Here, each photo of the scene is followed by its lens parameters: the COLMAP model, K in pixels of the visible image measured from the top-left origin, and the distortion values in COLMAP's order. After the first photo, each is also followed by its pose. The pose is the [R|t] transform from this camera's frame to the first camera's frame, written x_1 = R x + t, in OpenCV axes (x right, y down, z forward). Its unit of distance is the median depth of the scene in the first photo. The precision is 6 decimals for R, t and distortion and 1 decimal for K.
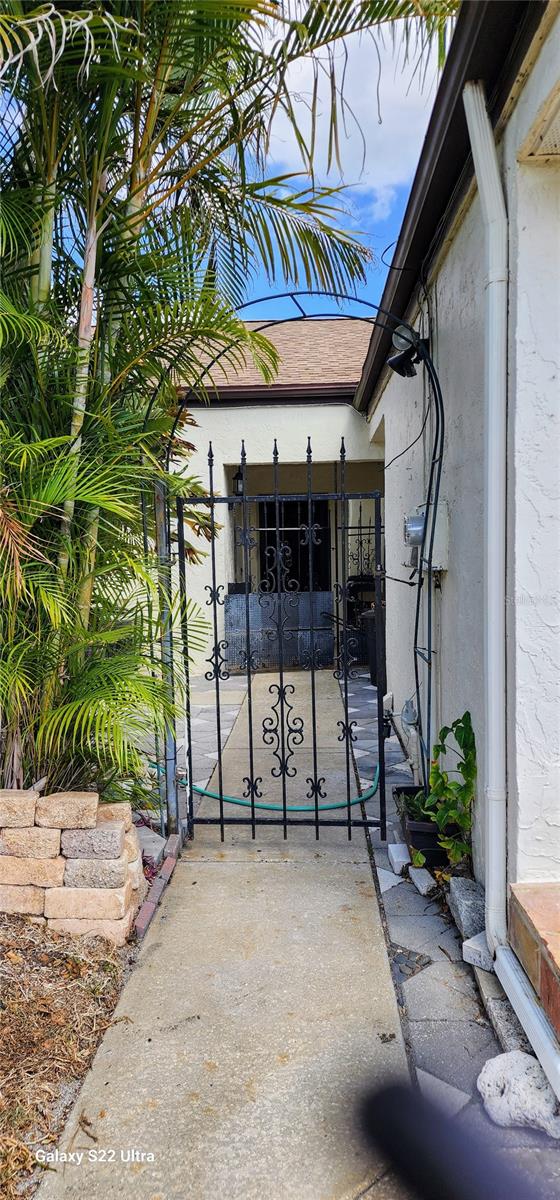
lens RADIAL K [[786.6, 0, 276.3], [0, 786.6, 603.0], [0, 0, 1]] dist [0.054426, -0.044106]
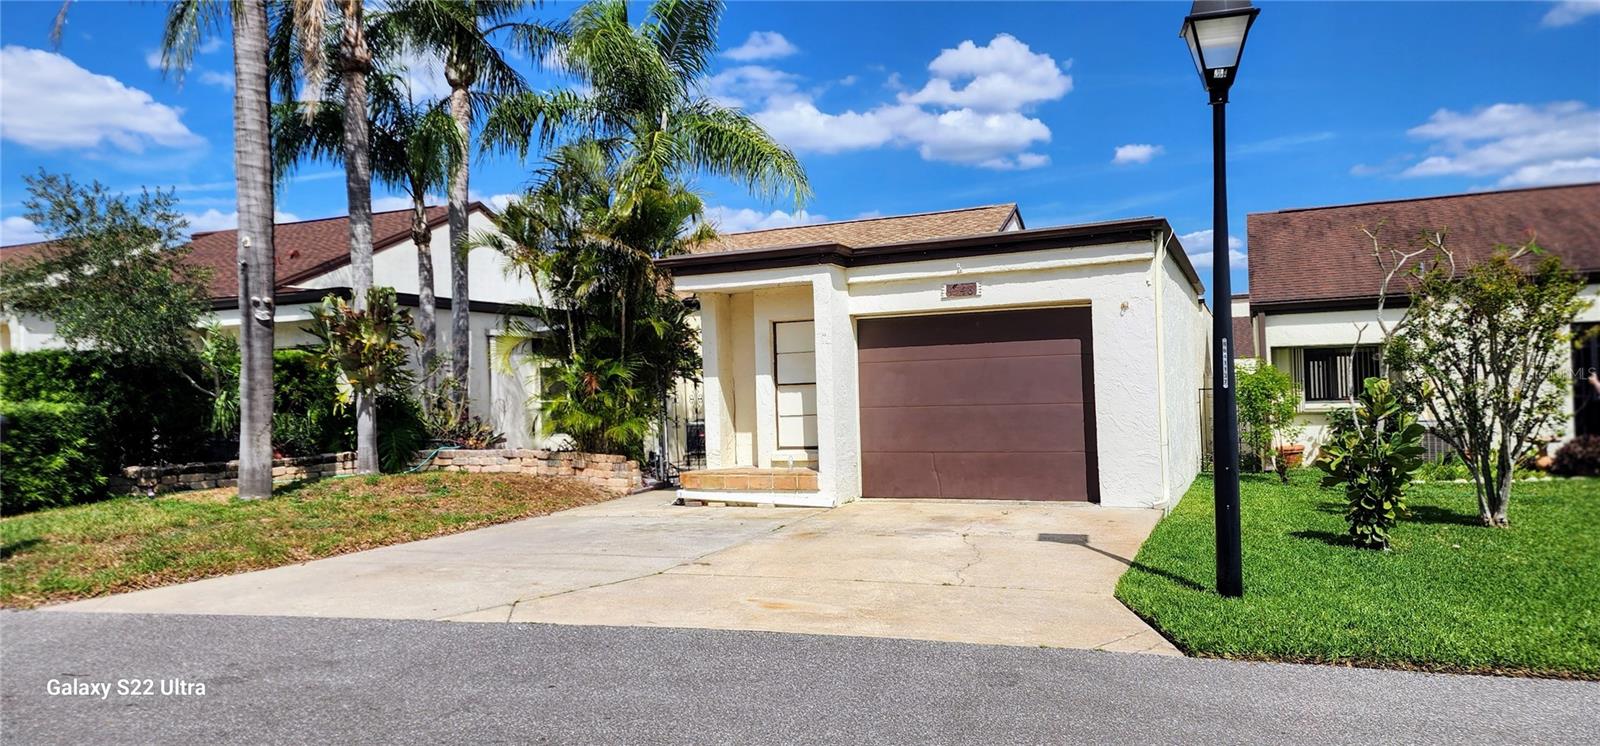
lens RADIAL K [[1048.8, 0, 800.0], [0, 1048.8, 373.0], [0, 0, 1]] dist [0.054426, -0.044106]
pose [[0.935955, -0.017160, -0.351702, 2.227657], [-0.009258, 0.997267, -0.073294, 0.216608], [0.351999, 0.071856, 0.933238, -3.217429]]
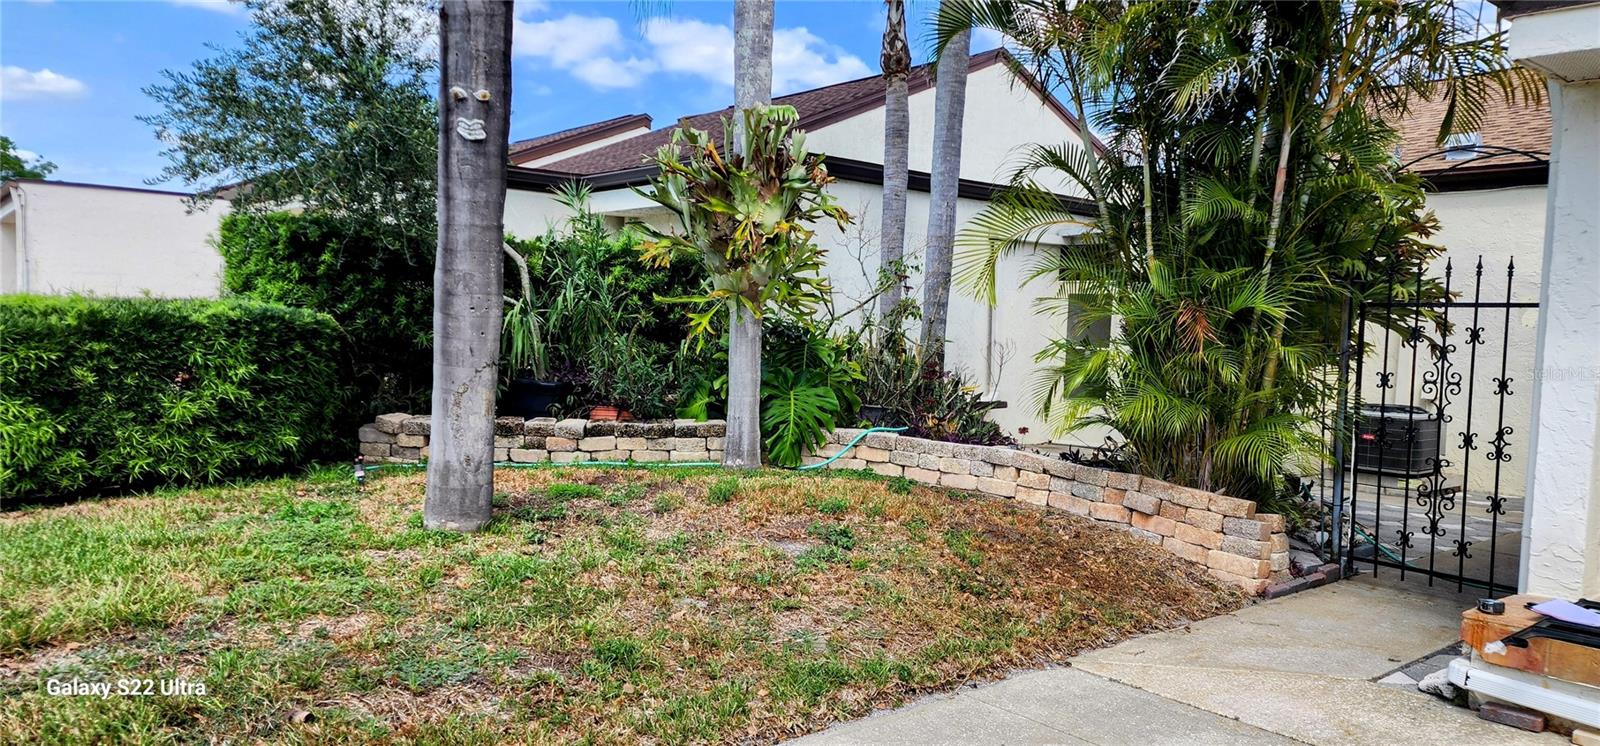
lens RADIAL K [[1028.3, 0, 800.0], [0, 1028.3, 373.0], [0, 0, 1]] dist [0.056040, -0.000295]
pose [[0.659852, 0.078705, -0.747263, 0.688252], [-0.100696, 0.994791, 0.015859, 0.057441], [0.744618, 0.064782, 0.664340, -1.004805]]
